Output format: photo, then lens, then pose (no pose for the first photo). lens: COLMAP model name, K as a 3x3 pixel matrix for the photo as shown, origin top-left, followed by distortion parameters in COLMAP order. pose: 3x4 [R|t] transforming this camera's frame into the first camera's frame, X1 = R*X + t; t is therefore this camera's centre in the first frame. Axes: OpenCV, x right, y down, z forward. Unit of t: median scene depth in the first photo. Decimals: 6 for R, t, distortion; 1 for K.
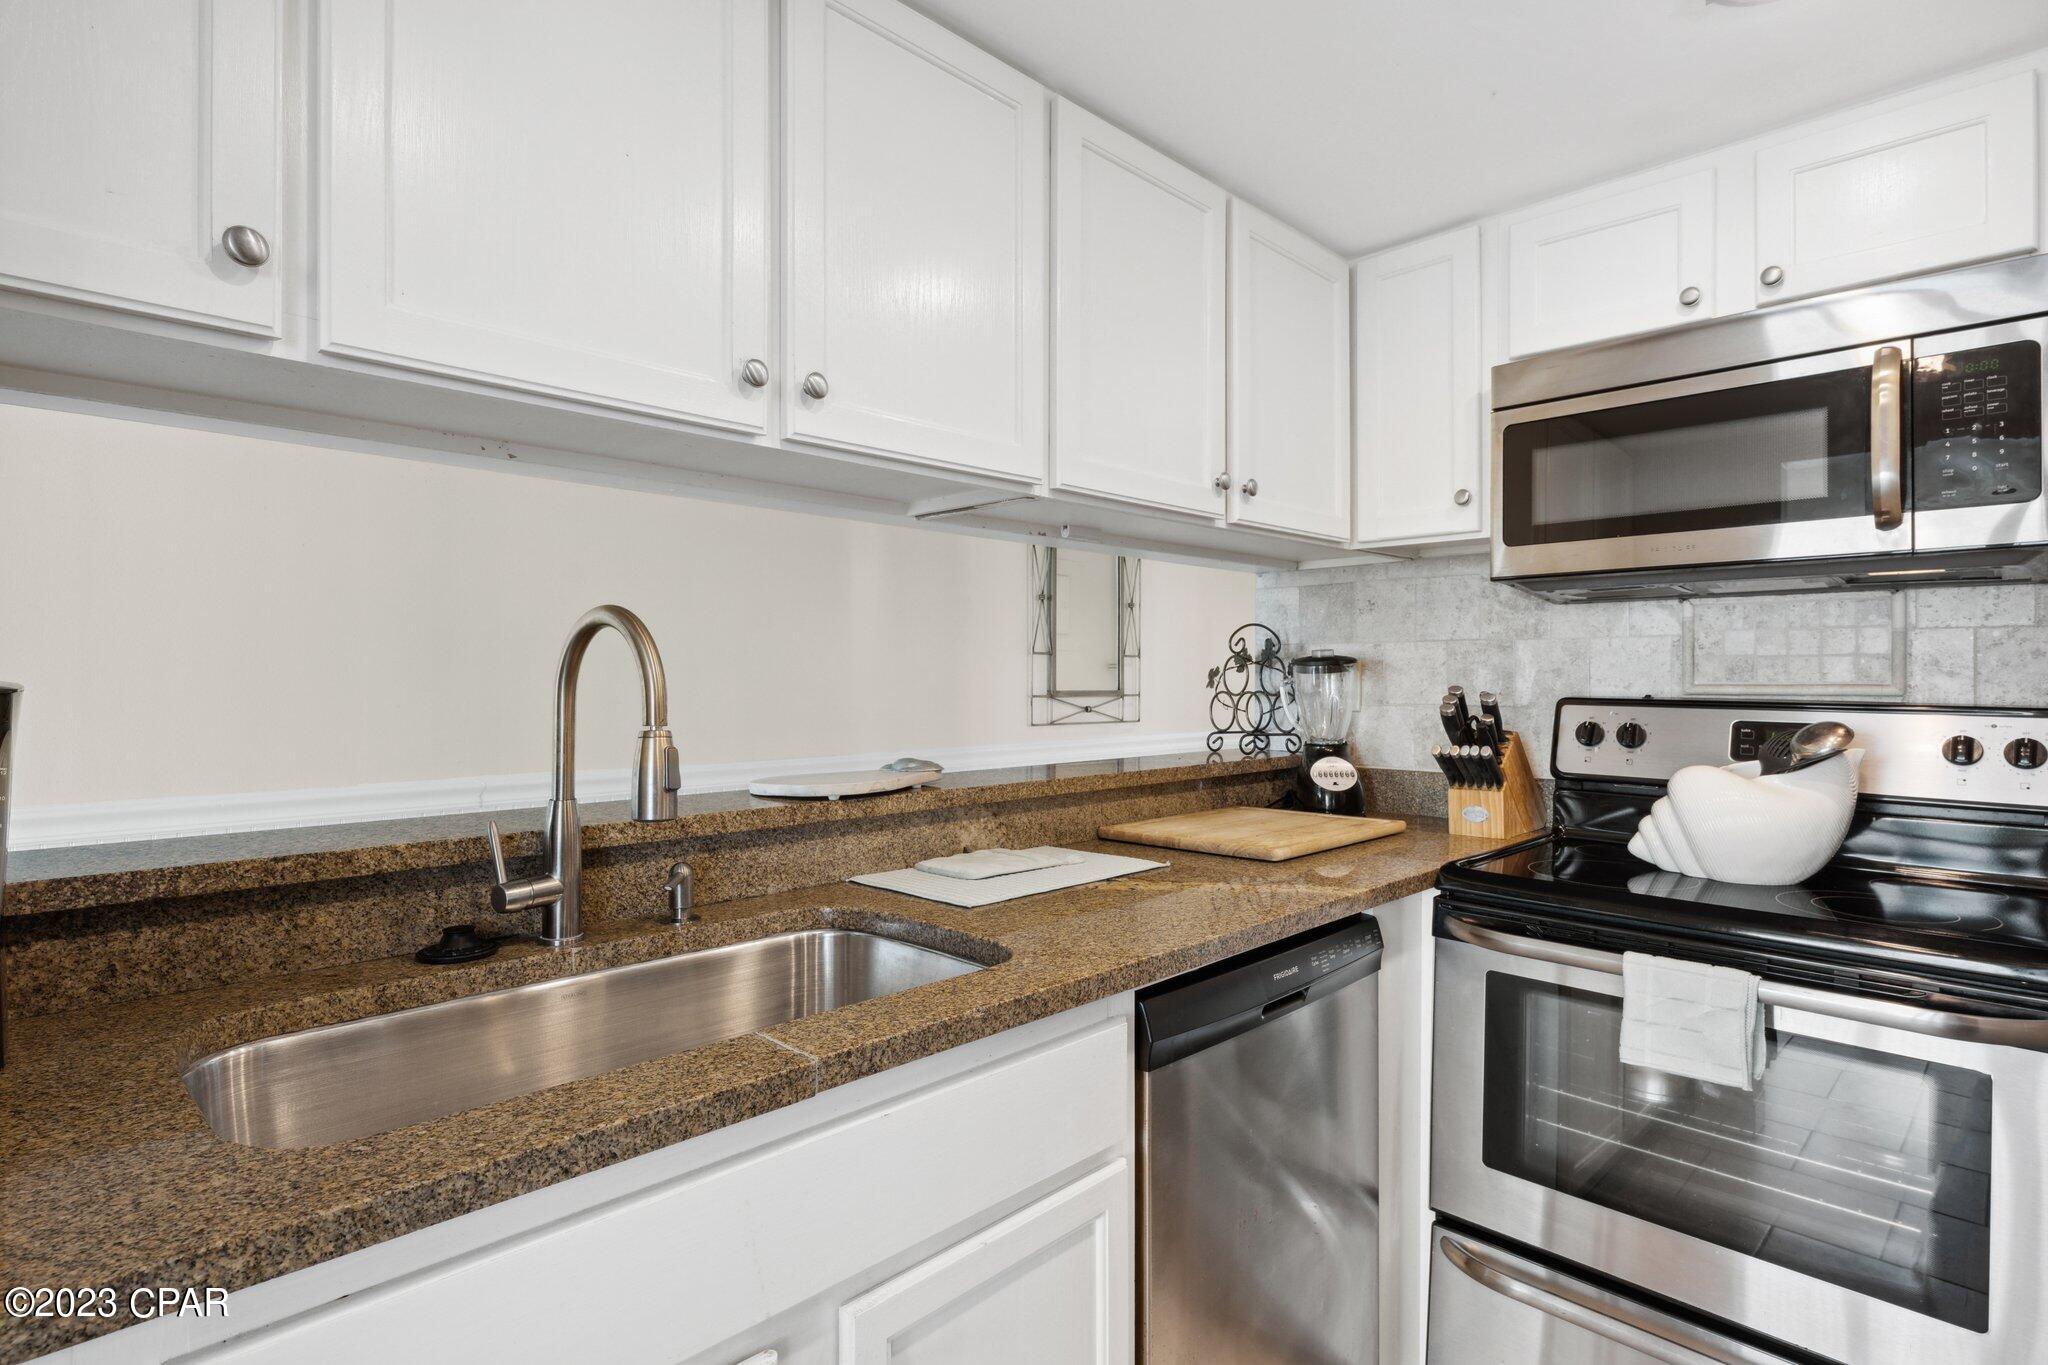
lens RADIAL K [[1020.4, 0, 1024.0], [0, 1020.4, 682.5], [0, 0, 1]] dist [0.002428, -0.000780]
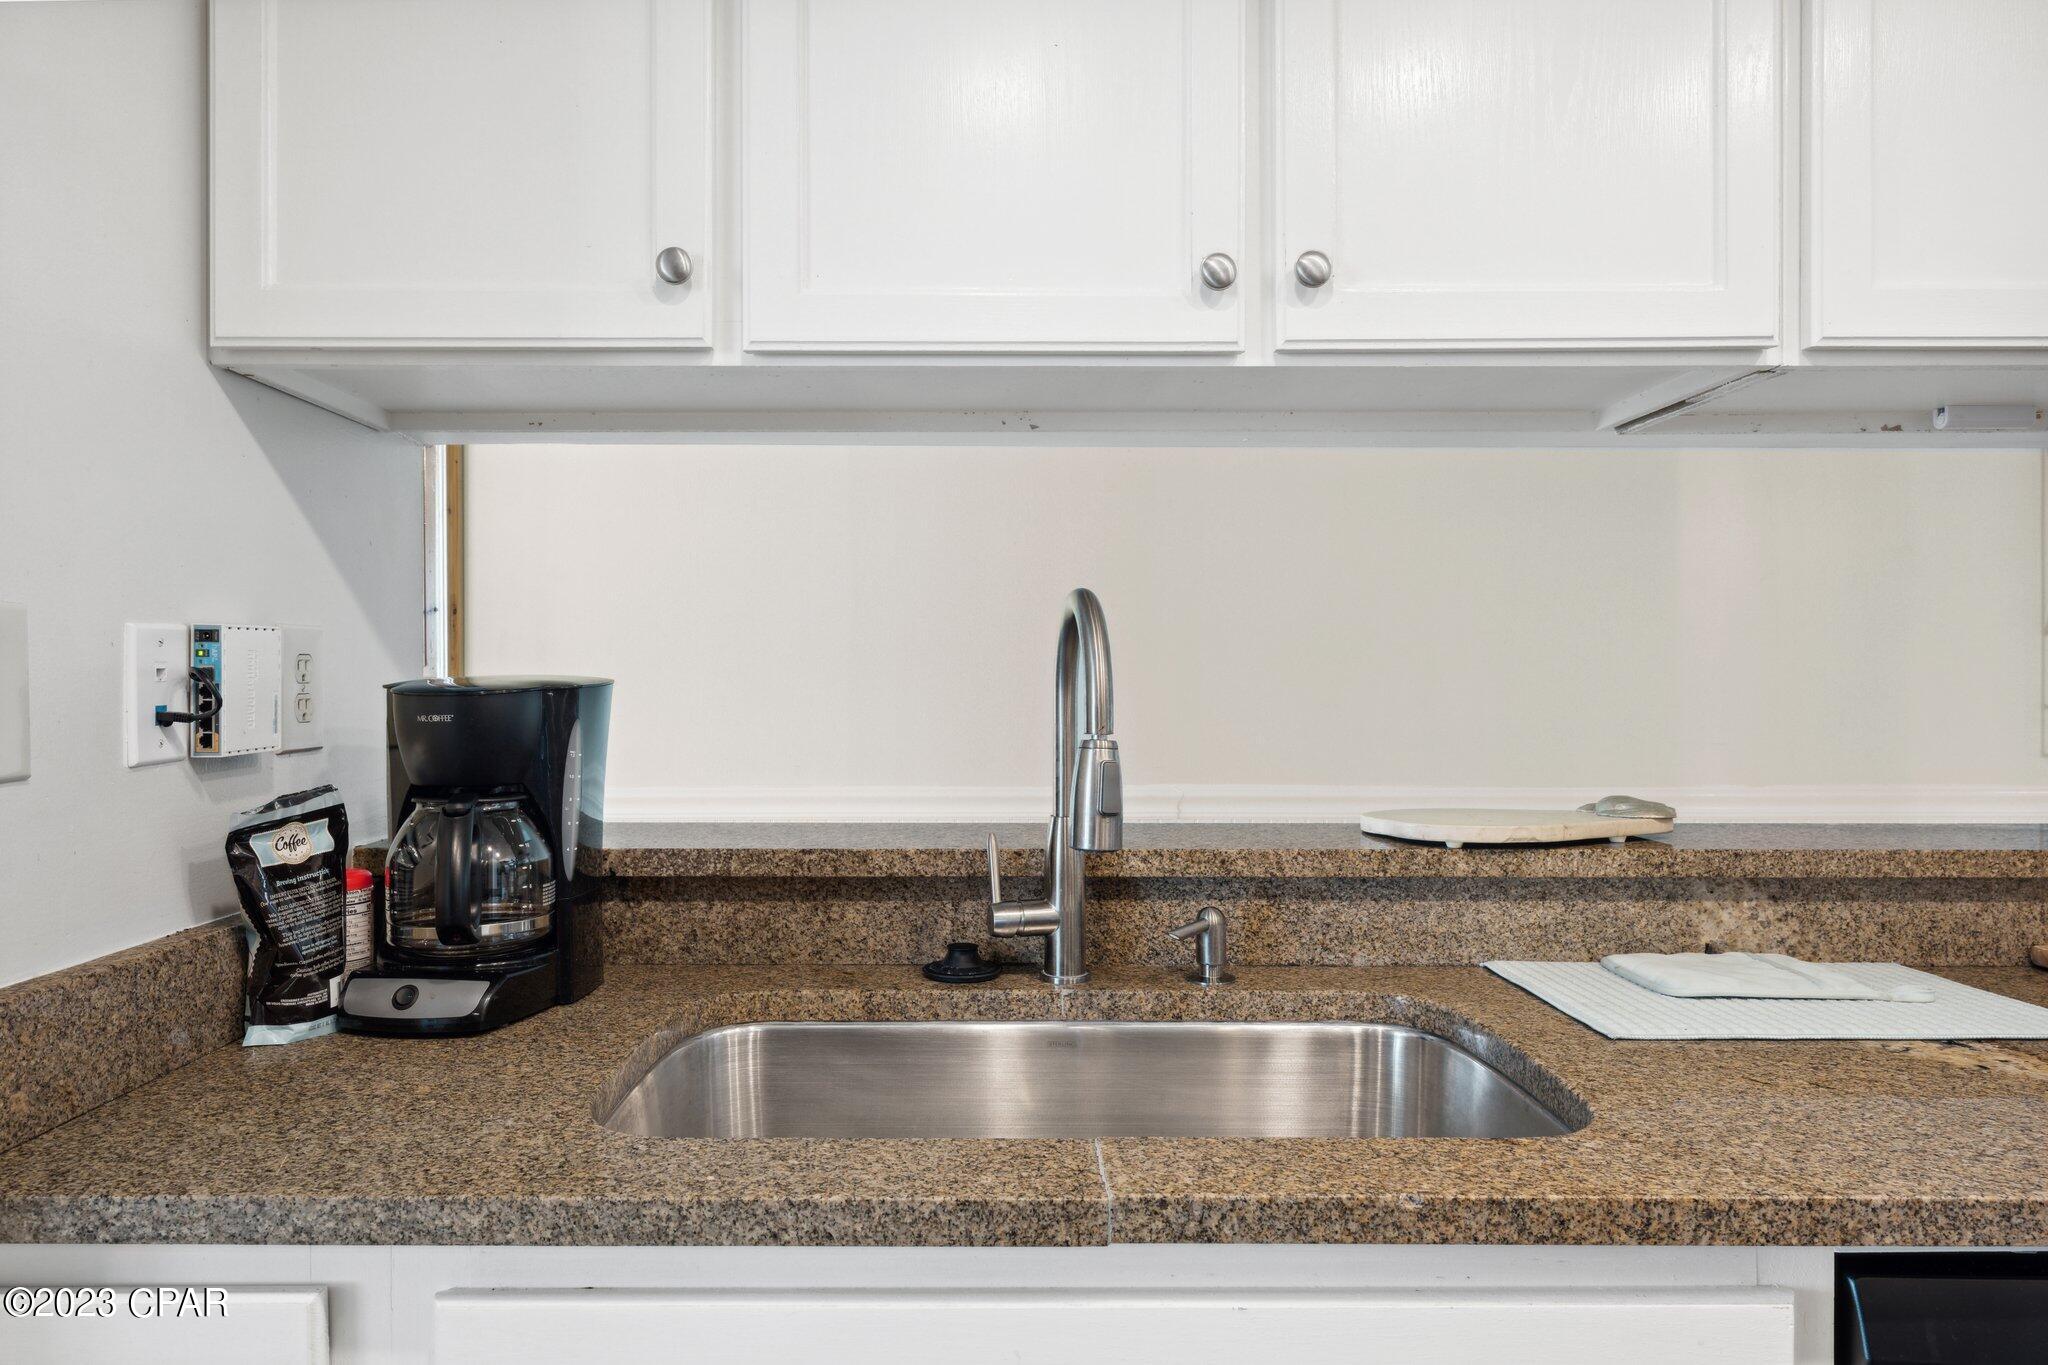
lens RADIAL K [[1245.2, 0, 1024.0], [0, 1245.2, 682.5], [0, 0, 1]] dist [0.000688, 0.000182]
pose [[0.708339, 0.003424, -0.705864, 0.288942], [-0.002376, 0.999994, 0.002466, -0.000852], [0.705869, -0.000070, 0.708343, 0.246424]]
